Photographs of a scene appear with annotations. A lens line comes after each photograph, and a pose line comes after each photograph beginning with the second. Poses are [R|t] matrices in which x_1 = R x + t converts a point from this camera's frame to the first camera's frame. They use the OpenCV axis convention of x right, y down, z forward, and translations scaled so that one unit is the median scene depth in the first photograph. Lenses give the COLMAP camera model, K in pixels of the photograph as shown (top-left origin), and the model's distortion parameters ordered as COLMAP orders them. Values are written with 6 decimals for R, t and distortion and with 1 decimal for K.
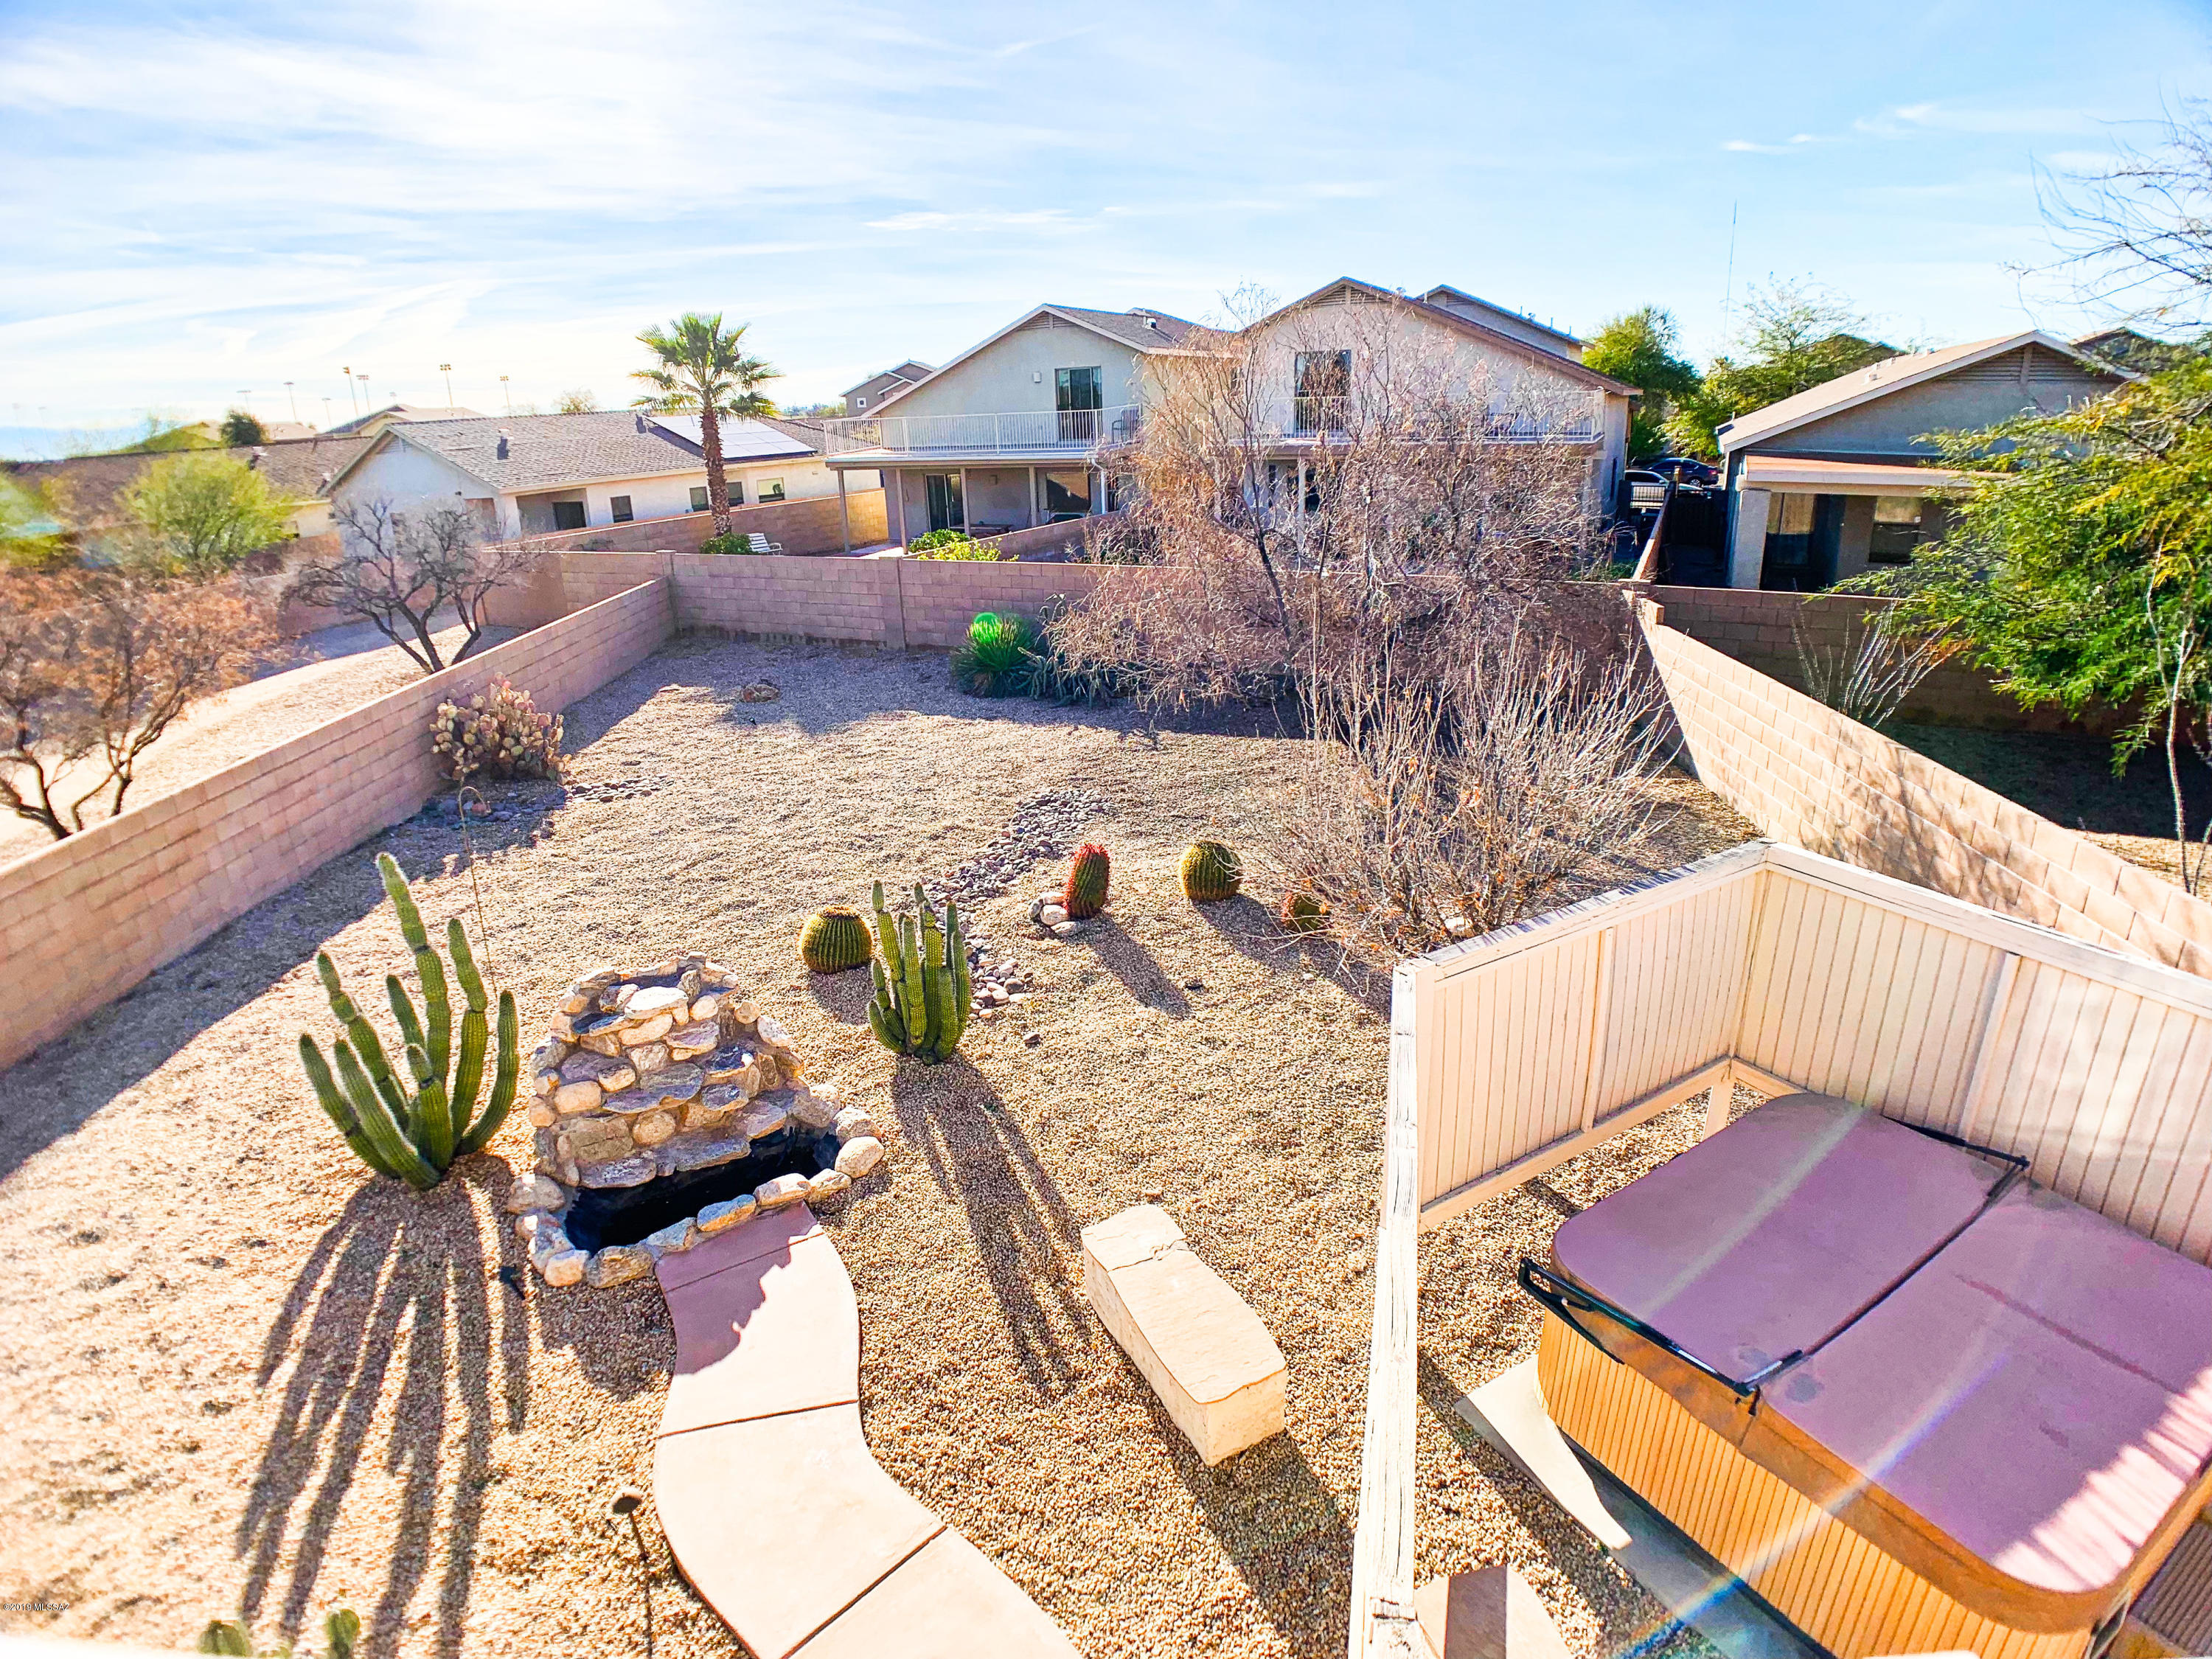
lens RADIAL K [[1172.9, 0, 1107.1], [0, 1172.9, 780.4], [0, 0, 1]] dist [-0.116233, 0.025186]
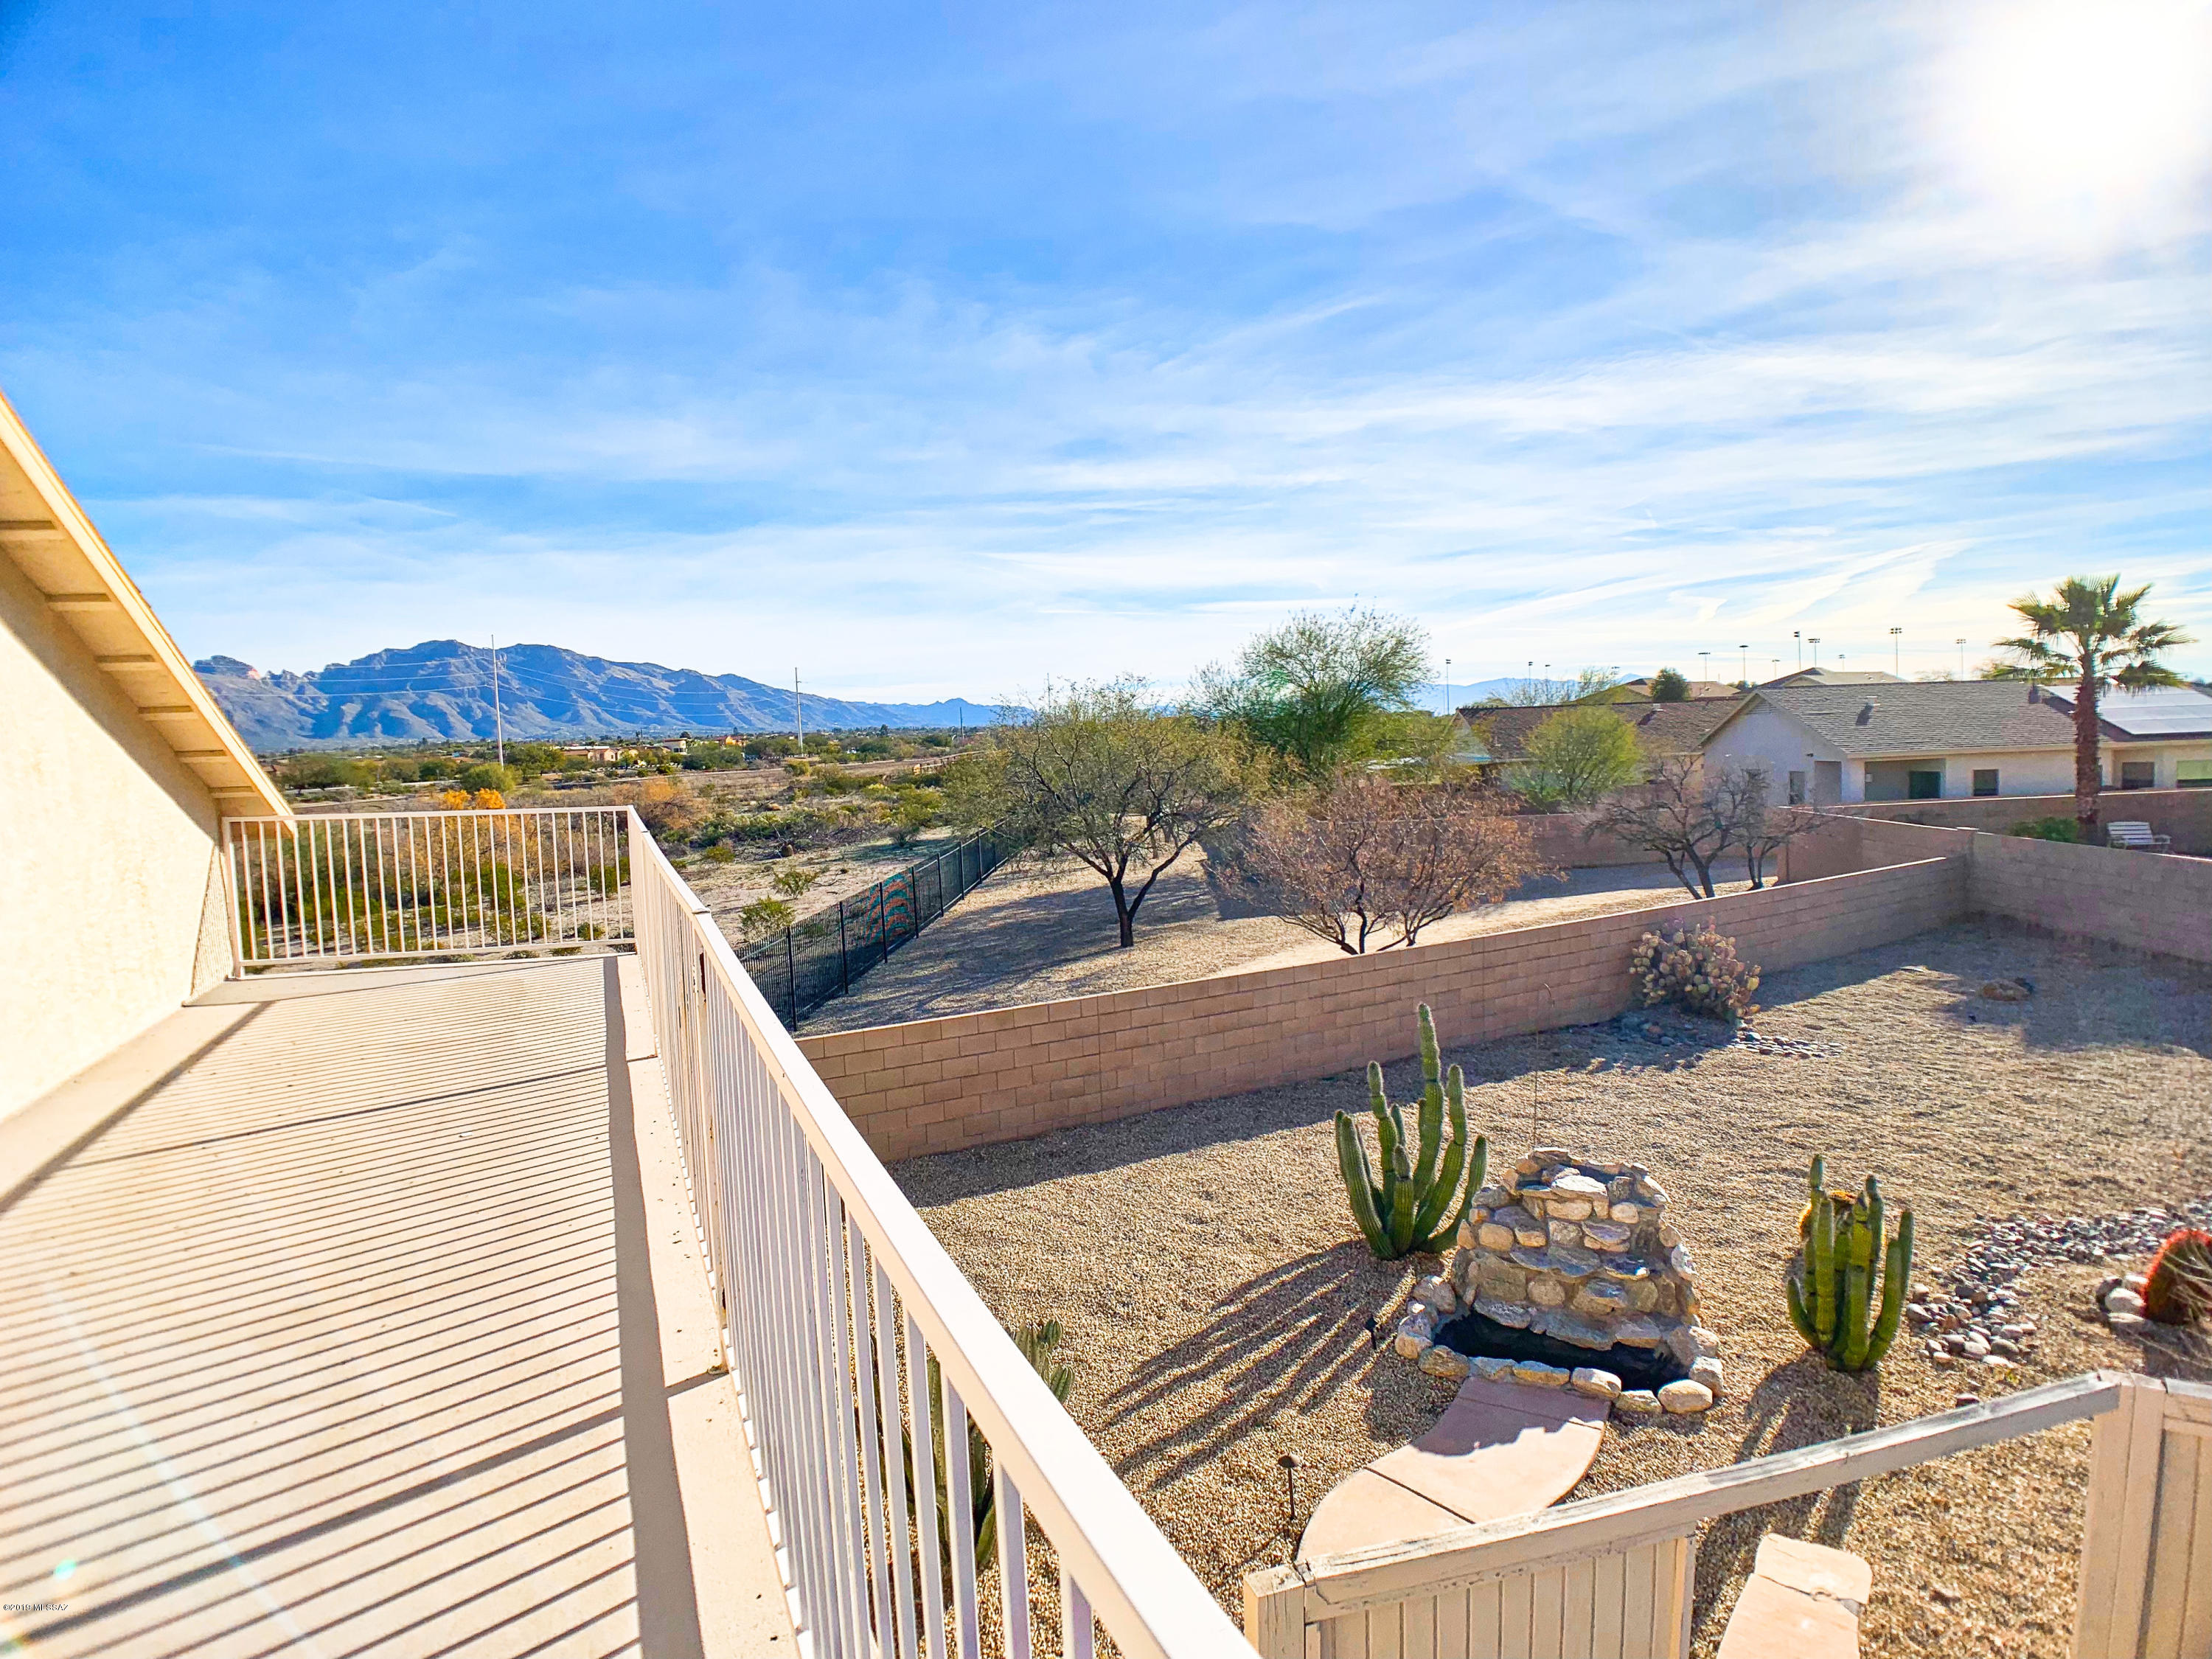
lens RADIAL K [[1164.3, 0, 1106.0], [0, 1164.3, 829.5], [0, 0, 1]] dist [-0.089645, 0.010892]
pose [[0.430213, 0.088682, -0.898361, 0.392068], [-0.250588, 0.967785, -0.024468, -0.007504], [0.867250, 0.235645, 0.438576, 0.003183]]
